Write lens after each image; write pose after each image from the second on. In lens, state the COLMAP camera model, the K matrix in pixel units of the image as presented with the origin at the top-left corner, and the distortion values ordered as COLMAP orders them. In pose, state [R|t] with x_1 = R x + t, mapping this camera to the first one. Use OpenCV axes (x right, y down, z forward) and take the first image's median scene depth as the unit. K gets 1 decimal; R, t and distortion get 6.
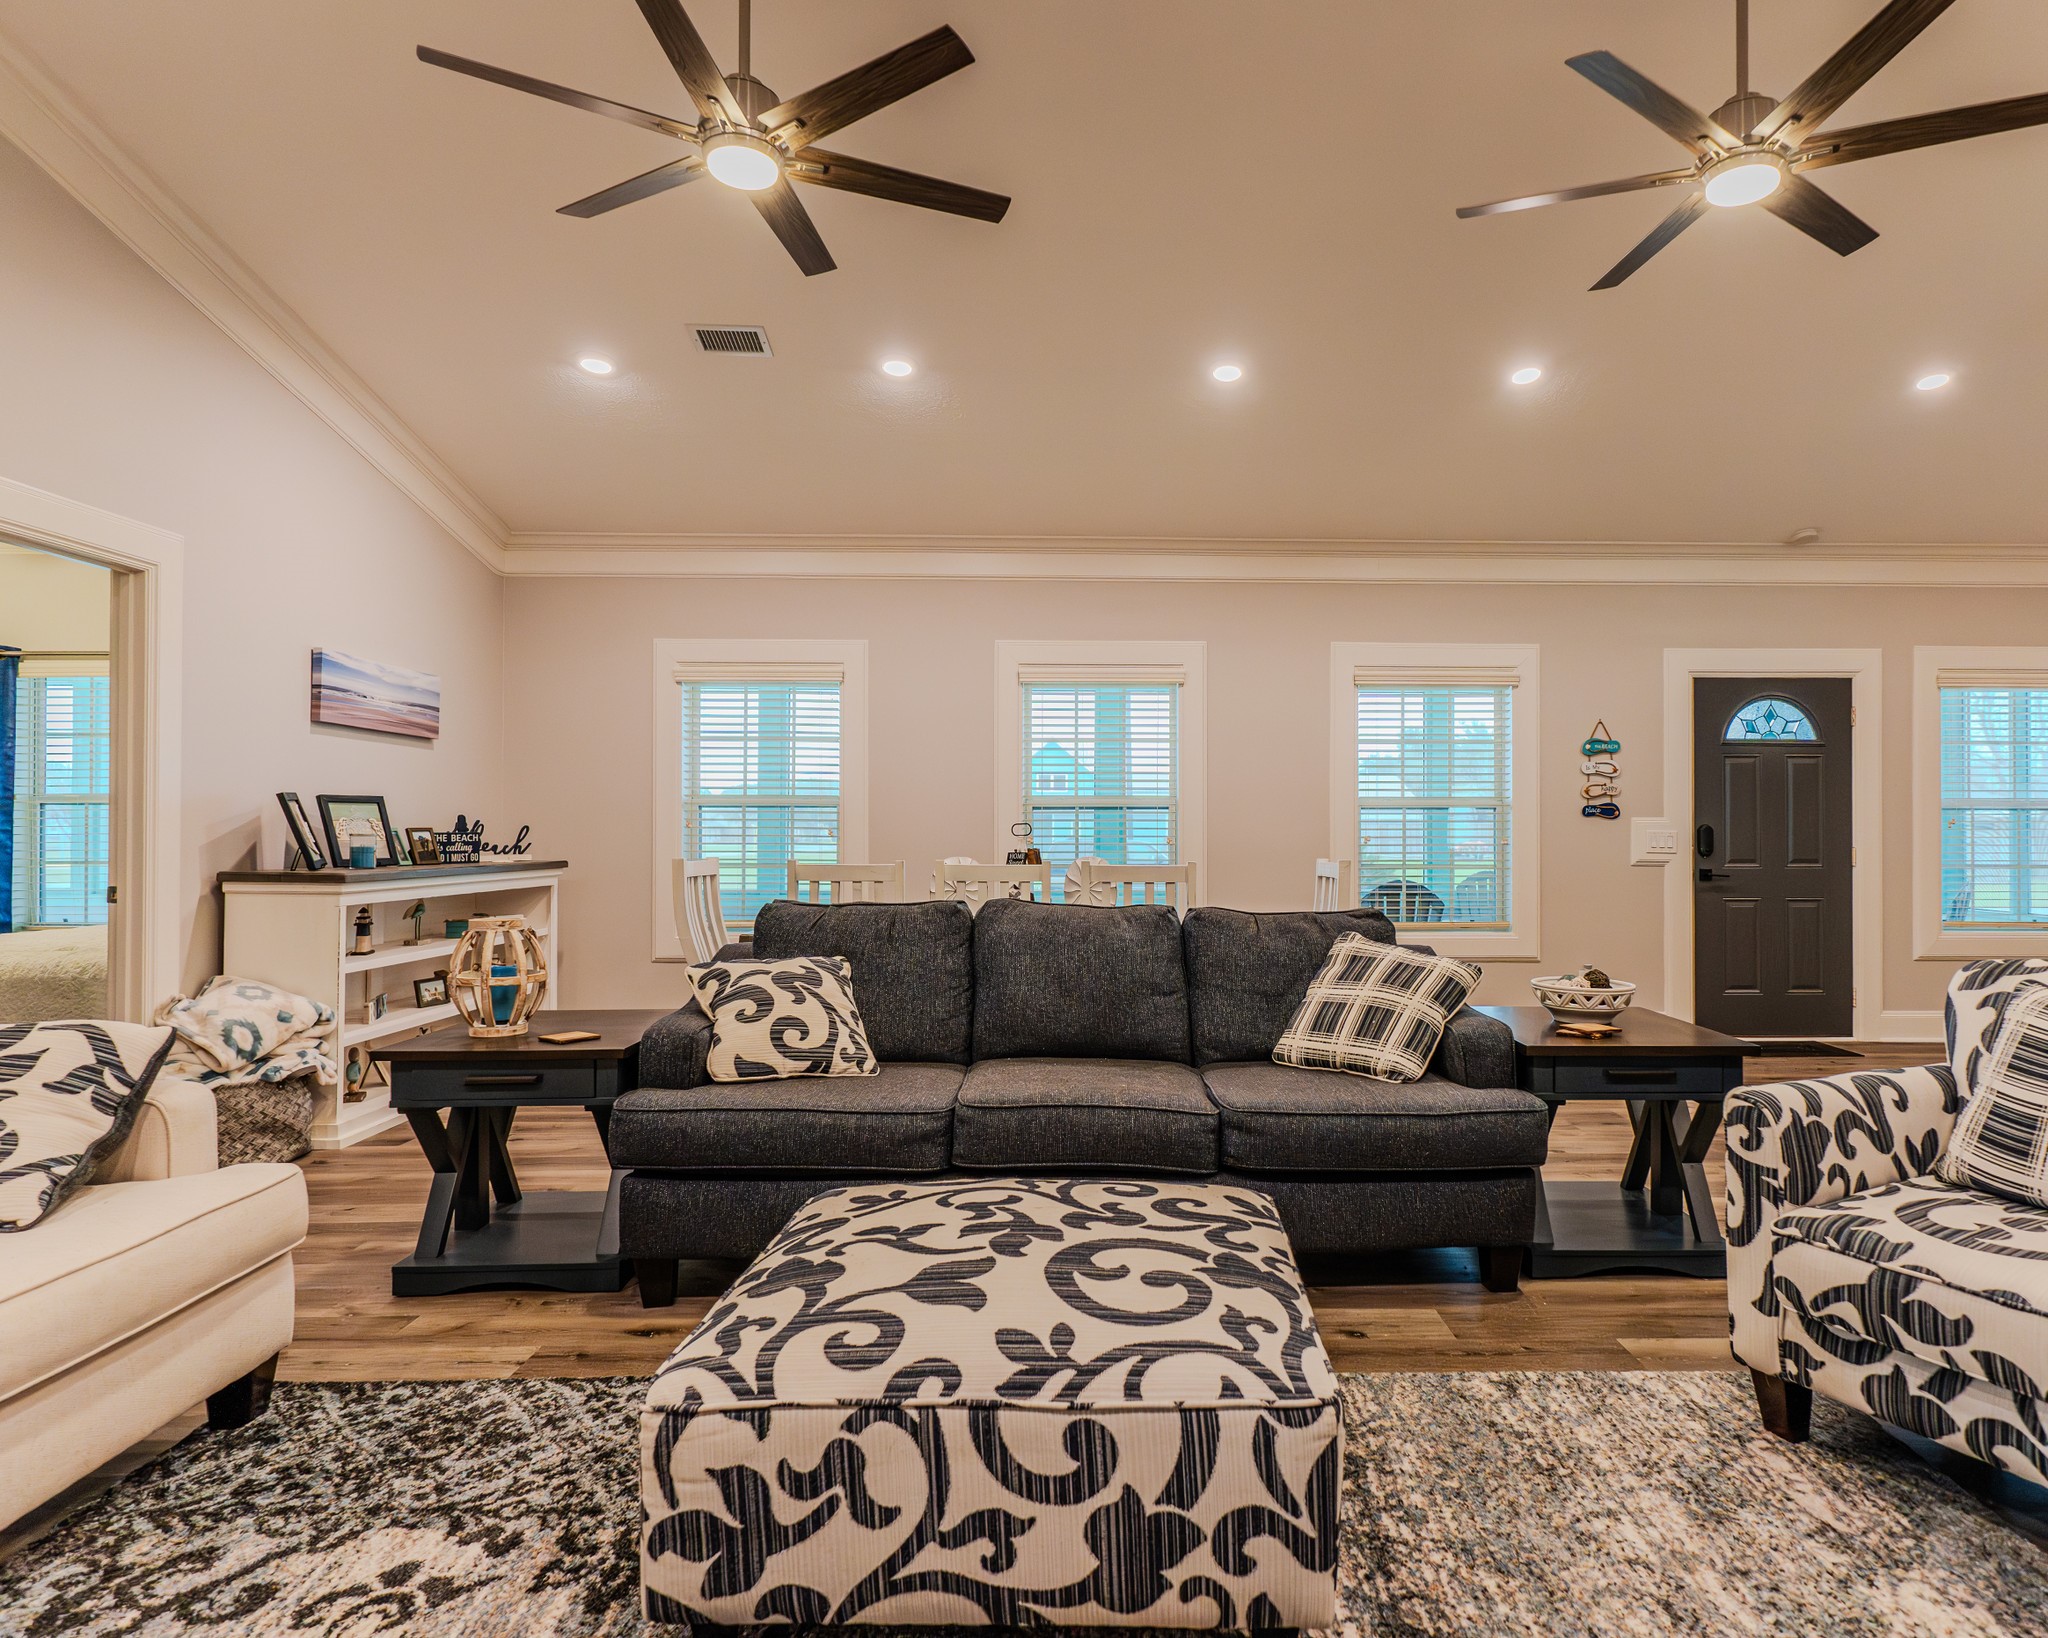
lens RADIAL K [[1268.0, 0, 1116.6], [0, 1268.0, 815.7], [0, 0, 1]] dist [0.017222, -0.000363]
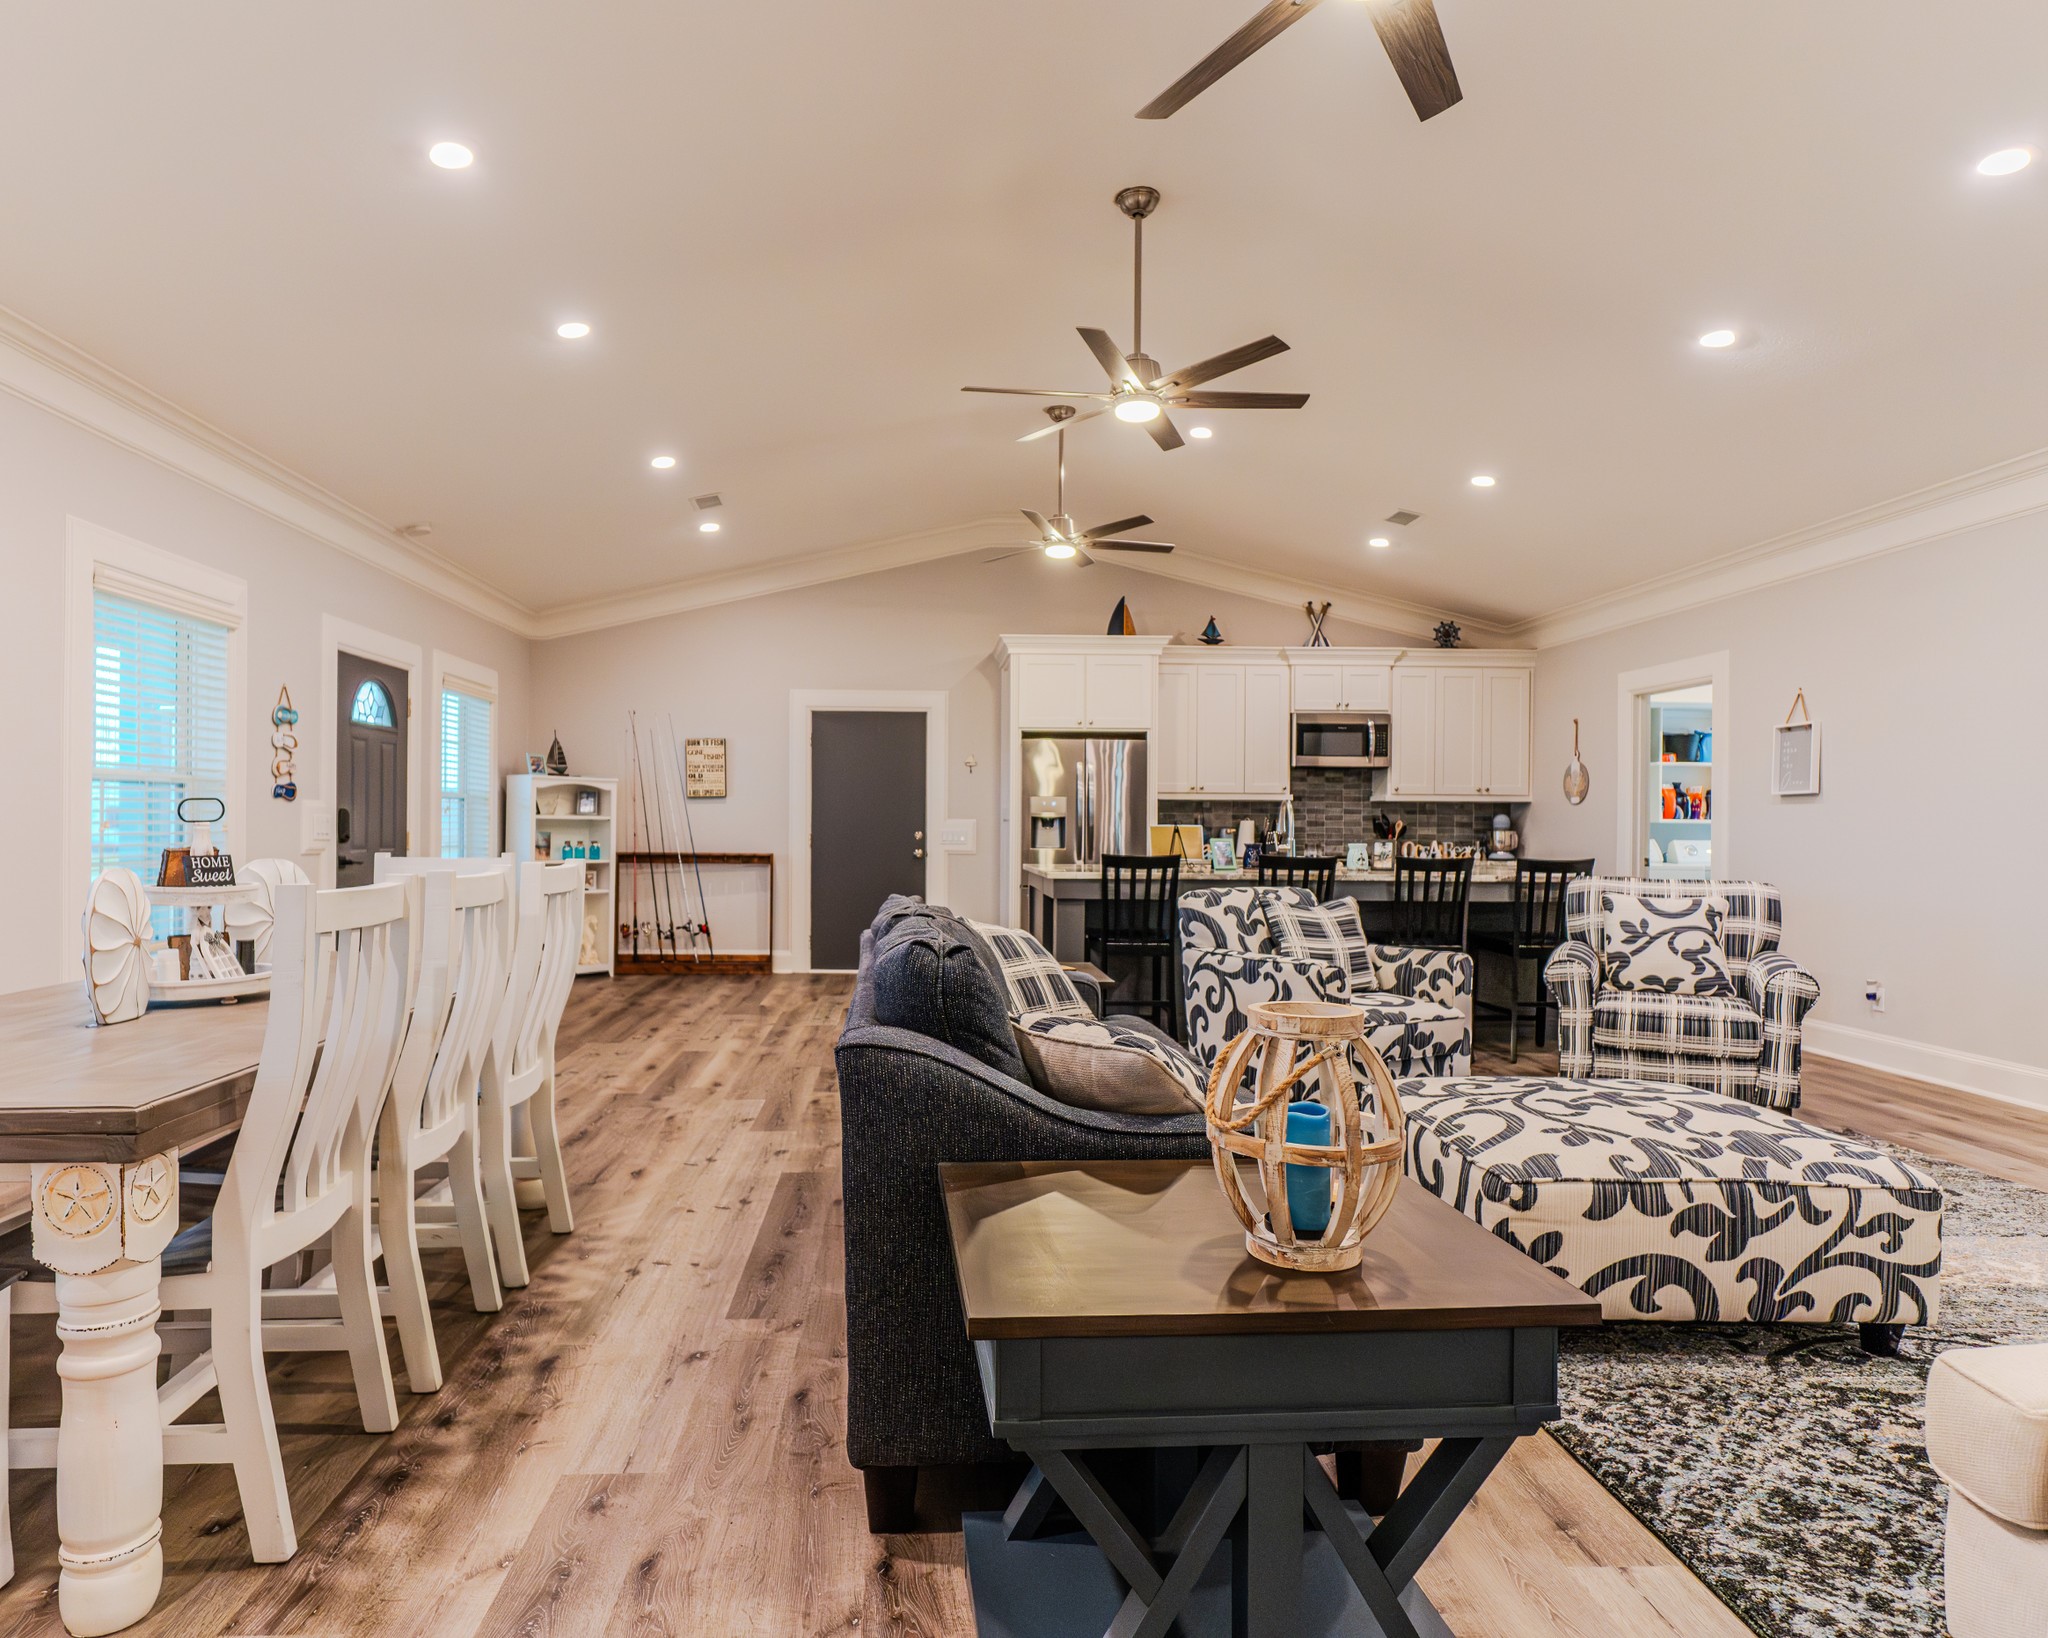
lens RADIAL K [[1230.9, 0, 985.2], [0, 1230.9, 821.9], [0, 0, 1]] dist [0.004714, -0.001773]
pose [[-0.025993, 0.000130, 0.999662, -0.458542], [-0.020316, 0.999793, -0.000659, 0.007841], [-0.999456, -0.020326, -0.025985, 0.550997]]
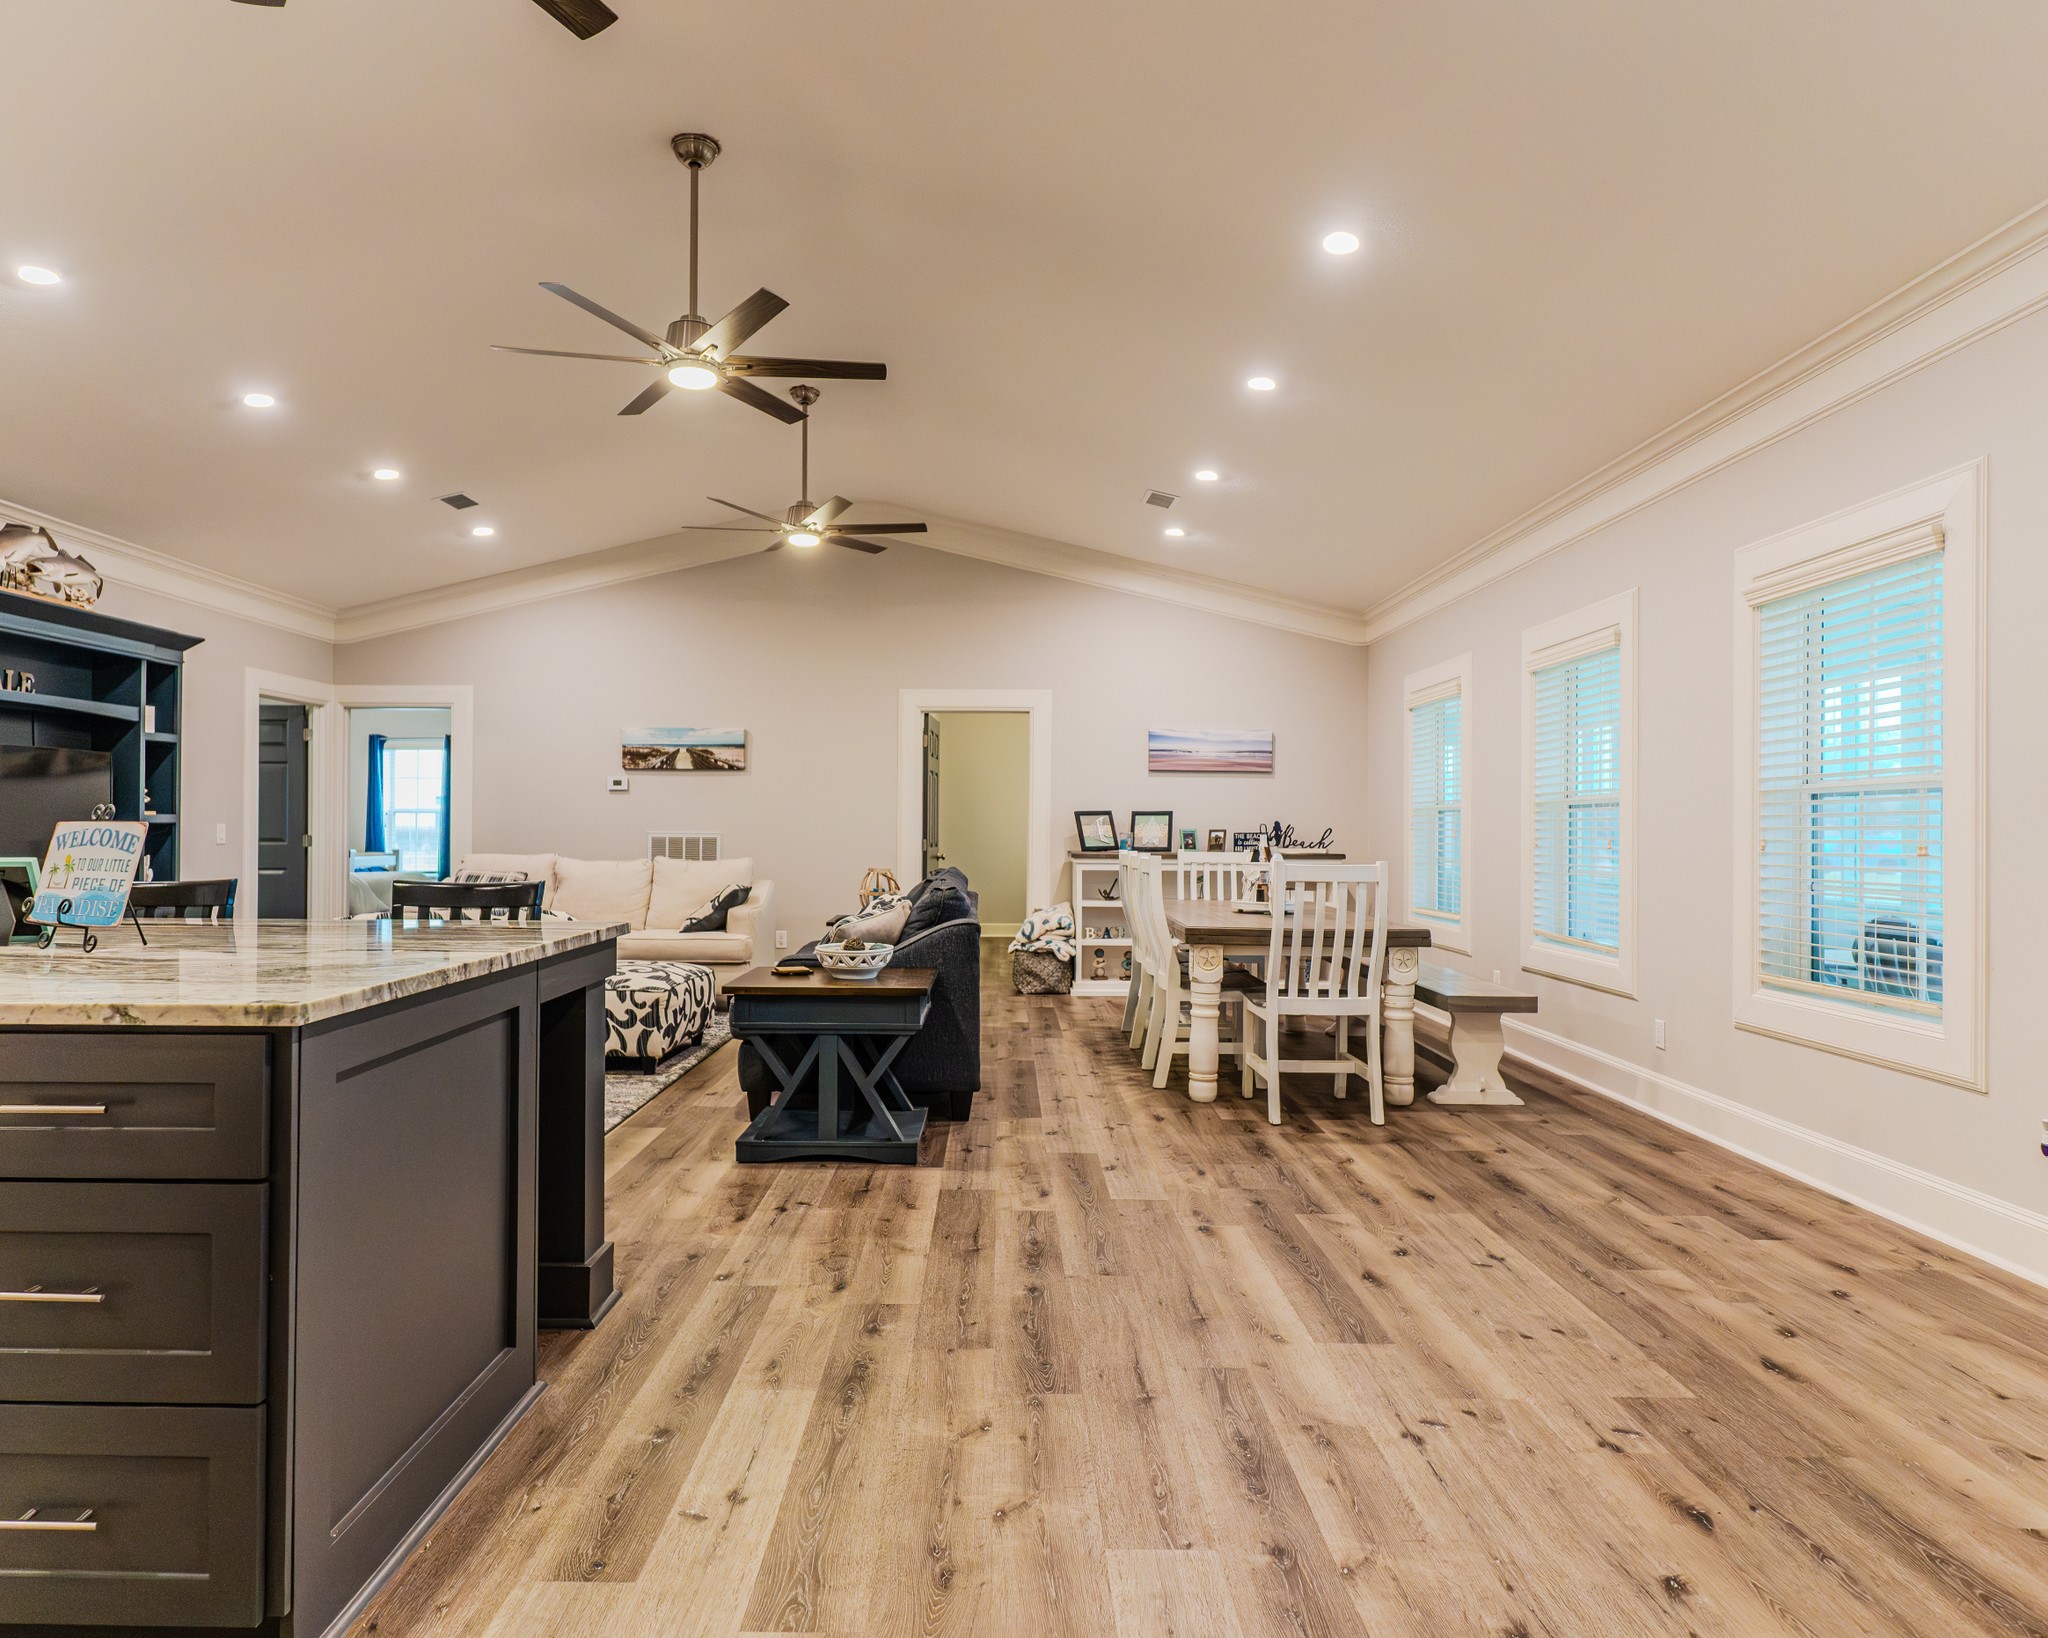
lens RADIAL K [[1230.9, 0, 996.5], [0, 1230.9, 822.2], [0, 0, 1]] dist [0.004714, -0.001773]
pose [[-0.036691, -0.009365, -0.999283, 0.826843], [0.005623, 0.999938, -0.009578, 0.011039], [0.999311, -0.005971, -0.036636, 0.632567]]
